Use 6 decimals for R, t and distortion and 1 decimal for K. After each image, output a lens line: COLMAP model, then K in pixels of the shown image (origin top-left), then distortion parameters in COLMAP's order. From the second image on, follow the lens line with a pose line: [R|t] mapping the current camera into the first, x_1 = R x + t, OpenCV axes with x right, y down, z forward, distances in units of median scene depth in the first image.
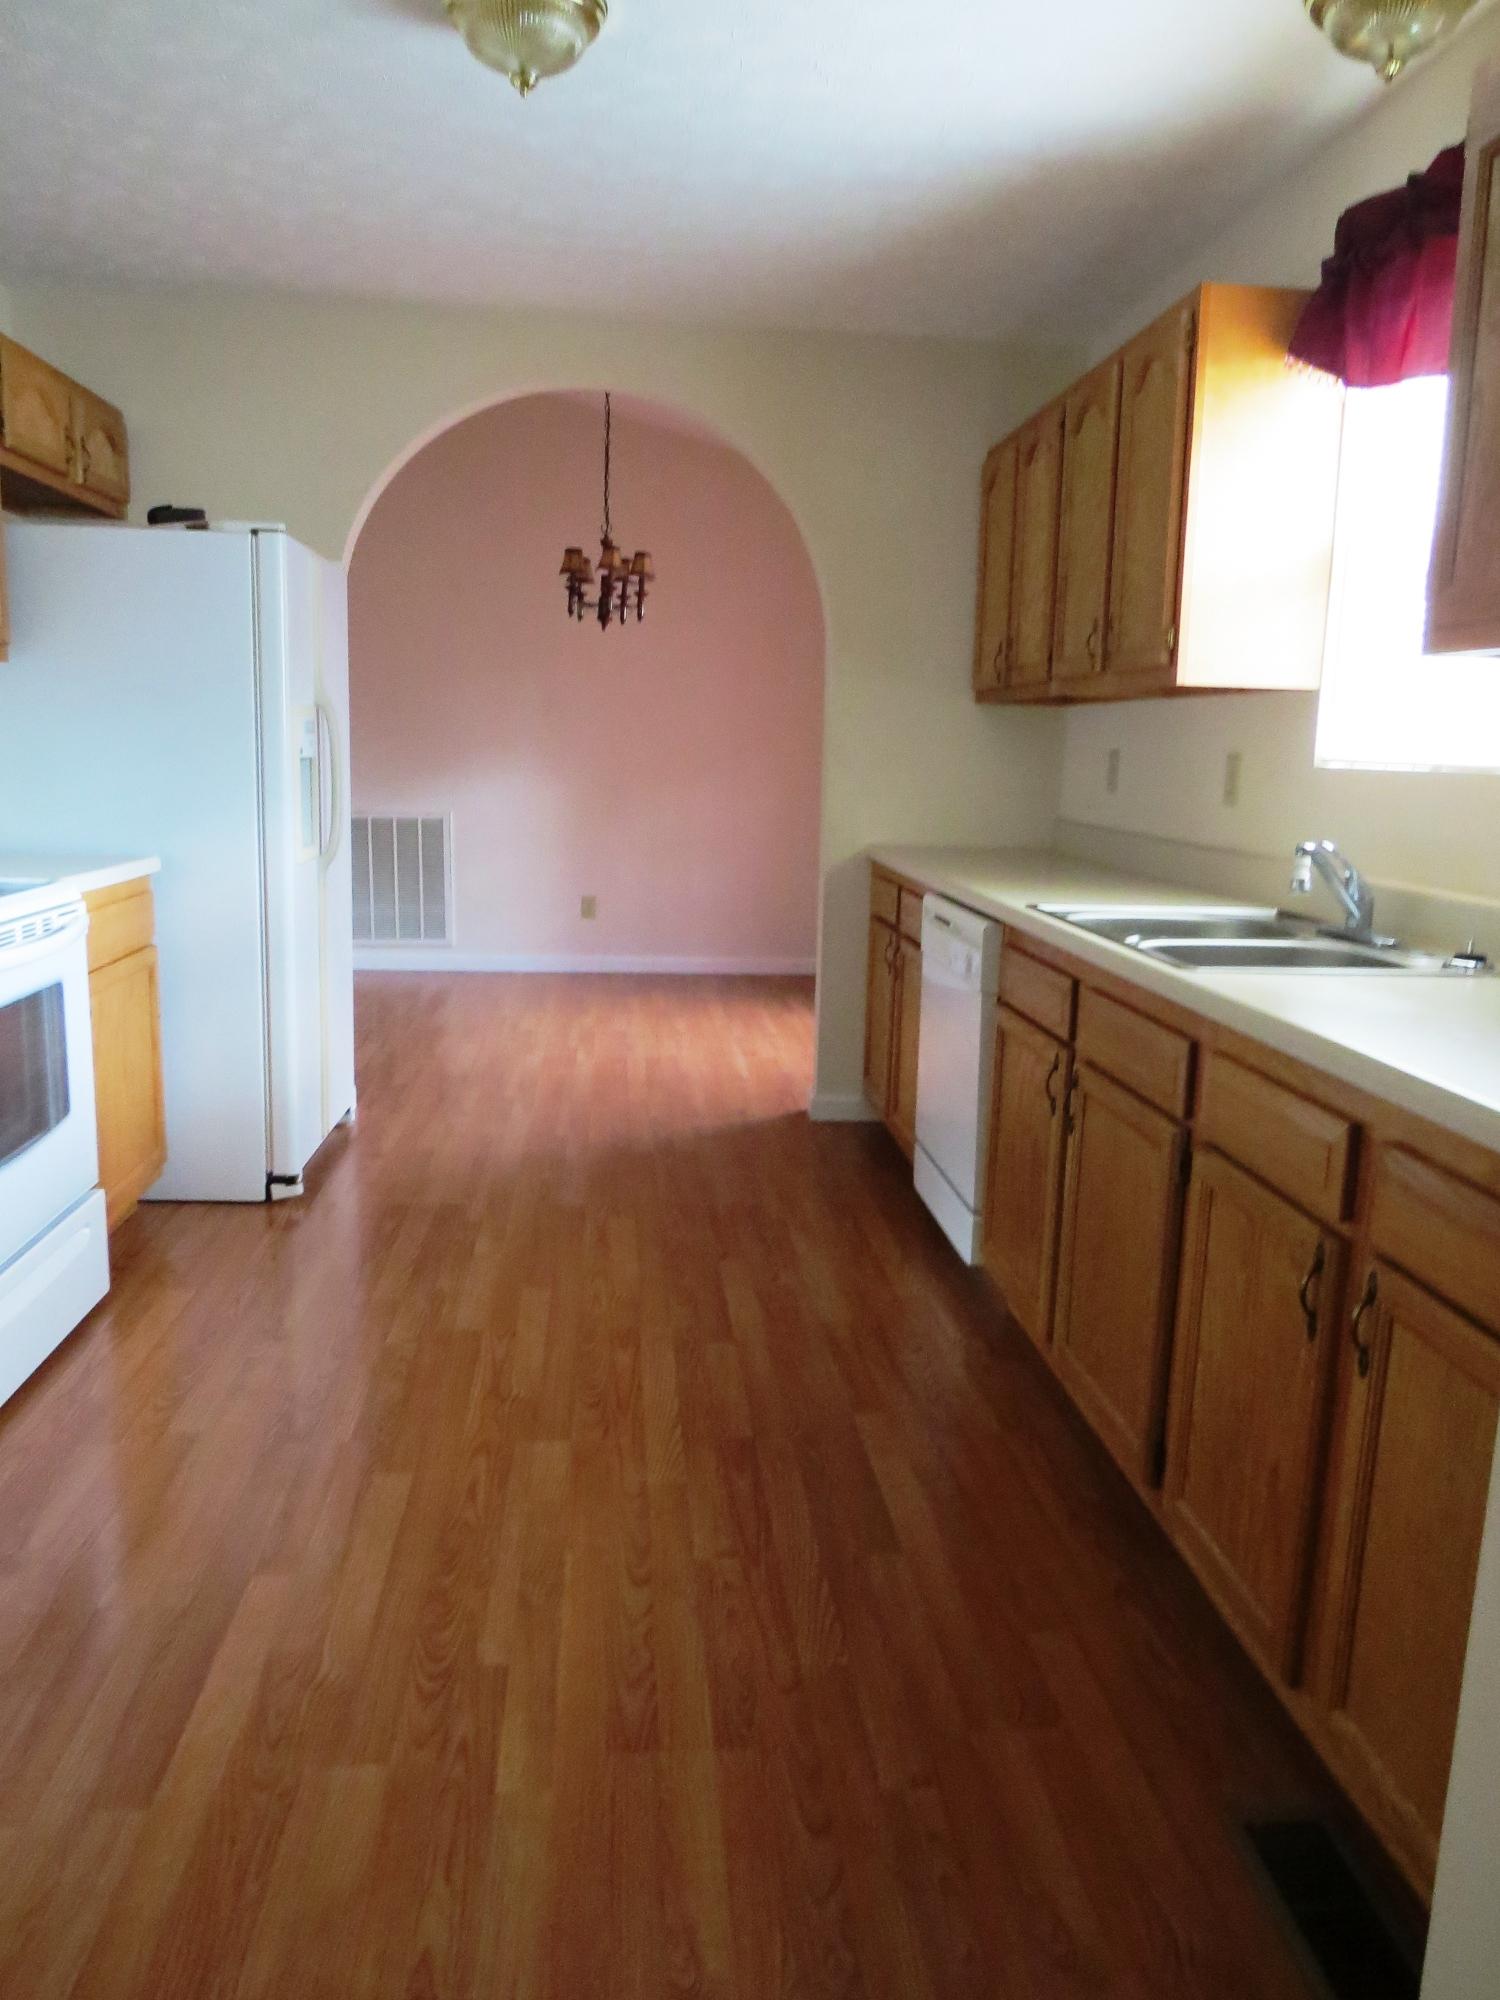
lens RADIAL K [[1446.5, 0, 759.4], [0, 1446.5, 1005.3], [0, 0, 1]] dist [-0.015719, 0.002900]
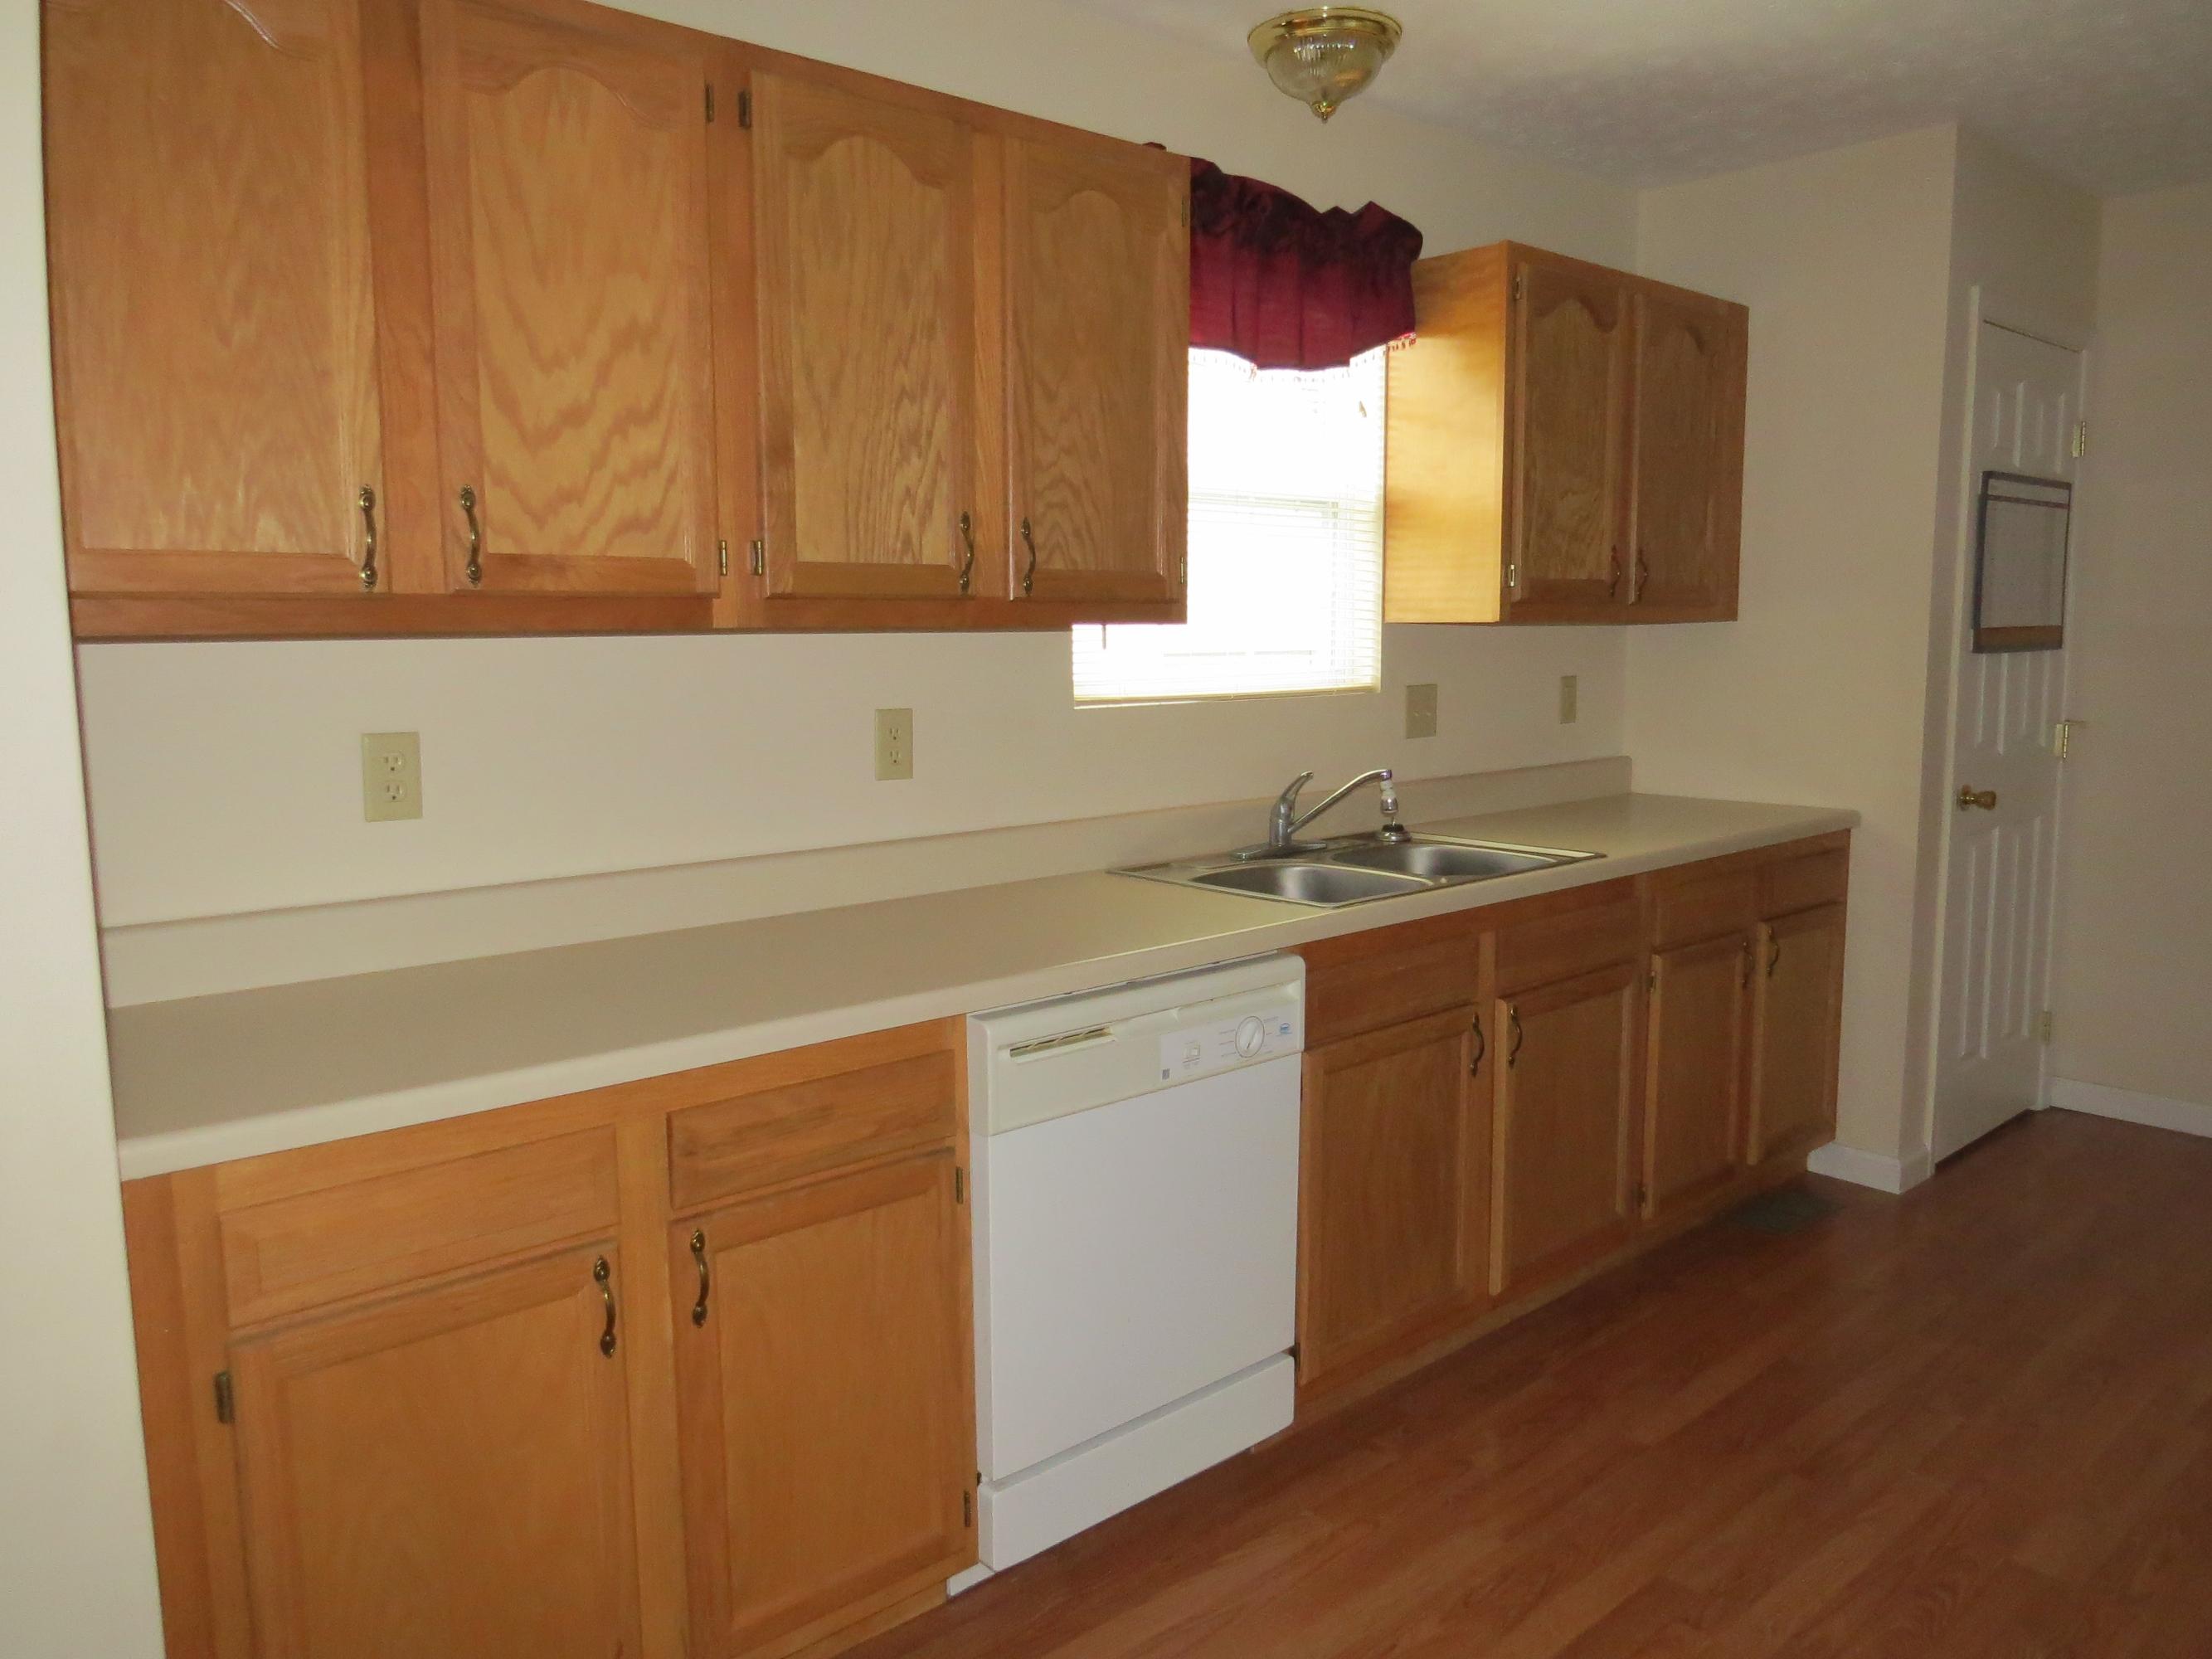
lens RADIAL K [[1594.9, 0, 1104.9], [0, 1594.9, 824.0], [0, 0, 1]] dist [-0.009225, -0.005617]
pose [[-0.592344, -0.123295, 0.796195, -0.433825], [0.134920, 0.959087, 0.248896, -0.348817], [-0.794308, 0.254855, -0.551474, 1.577717]]
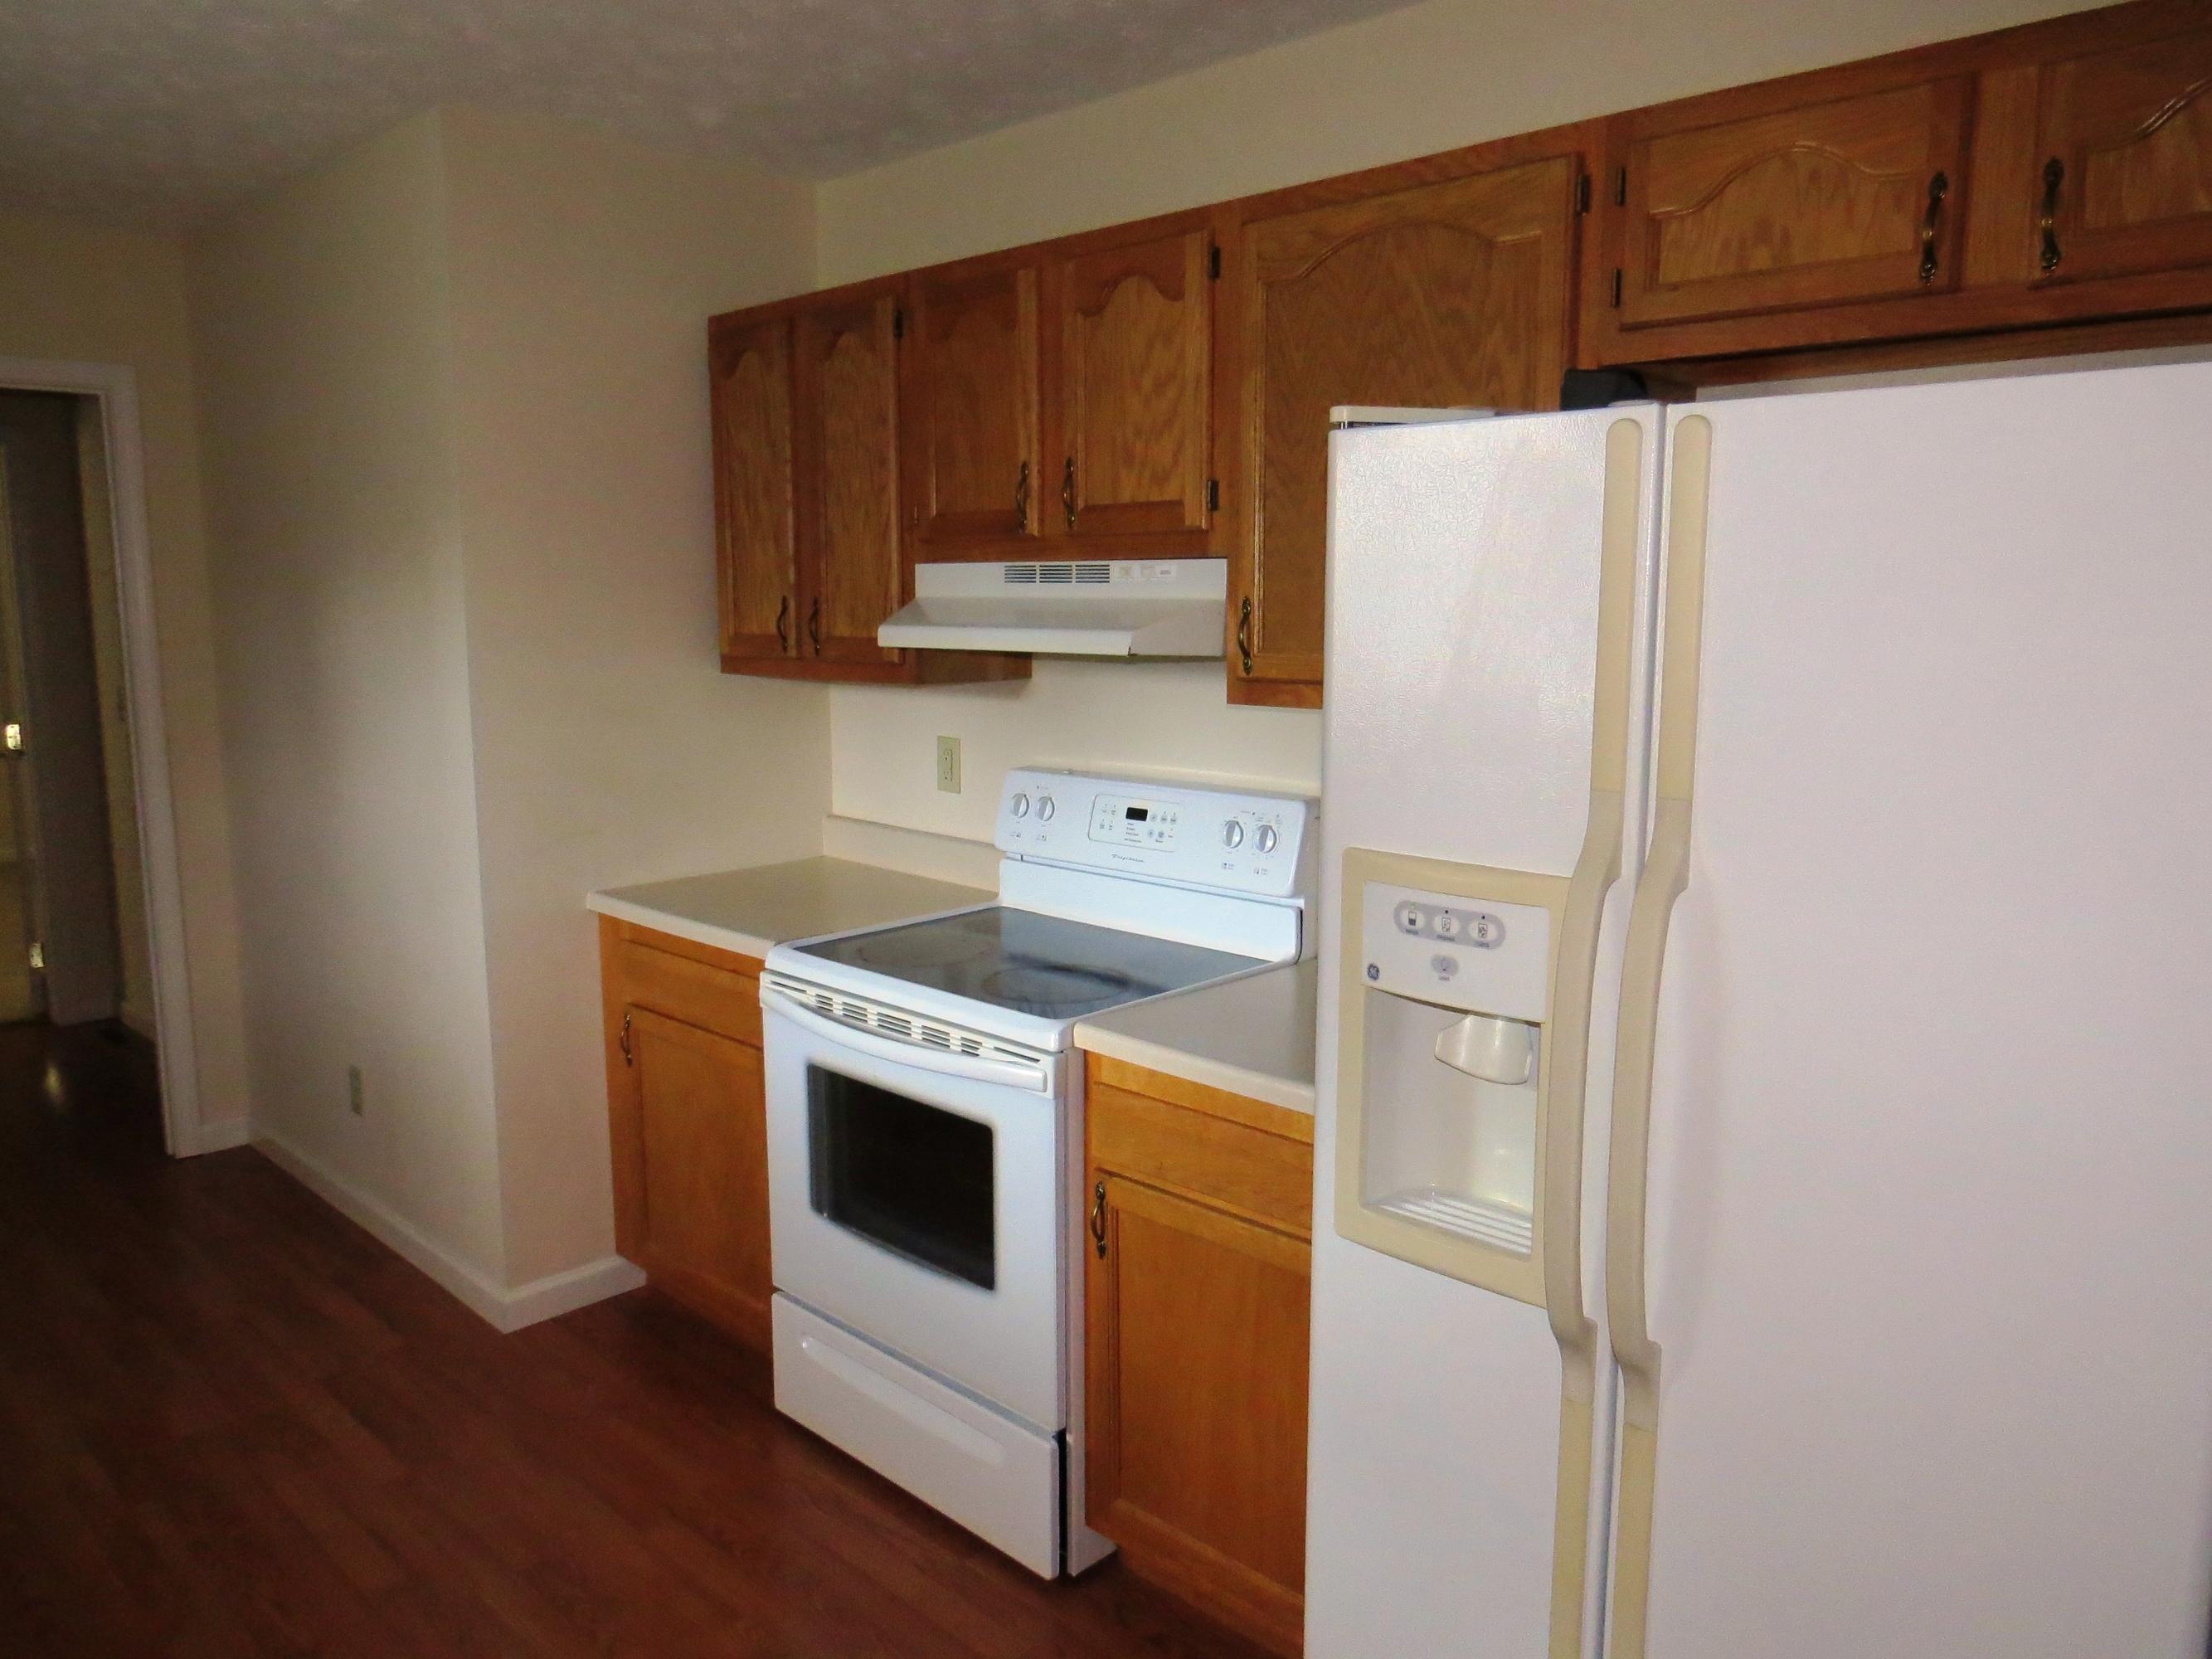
lens RADIAL K [[1594.9, 0, 1104.9], [0, 1594.9, 824.0], [0, 0, 1]] dist [-0.009225, -0.005617]
pose [[-0.767849, 0.071111, -0.636672, 0.008745], [-0.129383, 0.956128, 0.262831, -0.399140], [0.627429, 0.284189, -0.724961, 1.573122]]
